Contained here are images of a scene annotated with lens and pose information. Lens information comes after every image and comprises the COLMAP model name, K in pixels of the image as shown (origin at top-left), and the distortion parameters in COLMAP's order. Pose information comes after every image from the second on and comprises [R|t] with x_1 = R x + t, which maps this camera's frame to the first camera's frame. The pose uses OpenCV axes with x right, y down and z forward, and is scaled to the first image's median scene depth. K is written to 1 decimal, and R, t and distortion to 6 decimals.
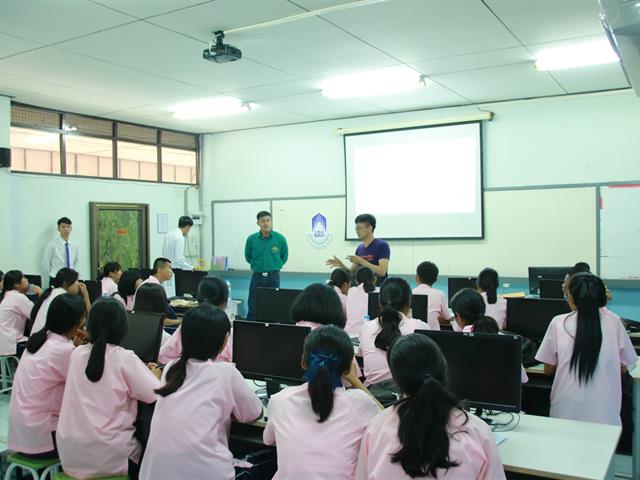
lens RADIAL K [[604.7, 0, 319.9], [0, 604.7, 255.3], [0, 0, 1]] dist [0.005070, 0.192284]
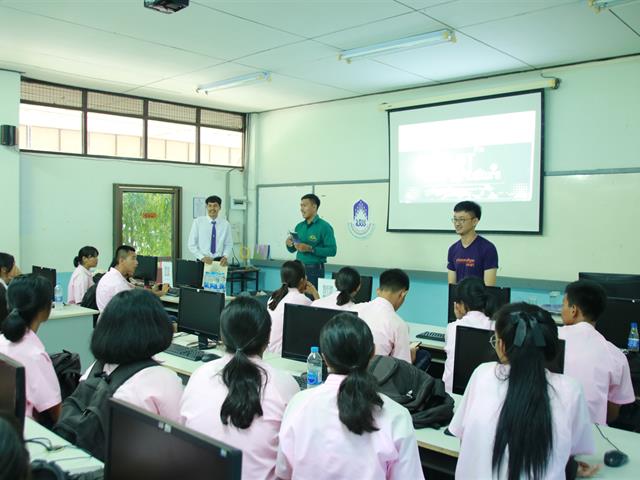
lens RADIAL K [[602.1, 0, 320.0], [0, 602.1, 240.0], [0, 0, 1]] dist [0.006197, 0.014315]
pose [[0.983250, 0.029669, -0.179829, 0.104120], [-0.030828, 0.999518, -0.003655, -0.005731], [0.179634, 0.009138, 0.983691, 0.126691]]
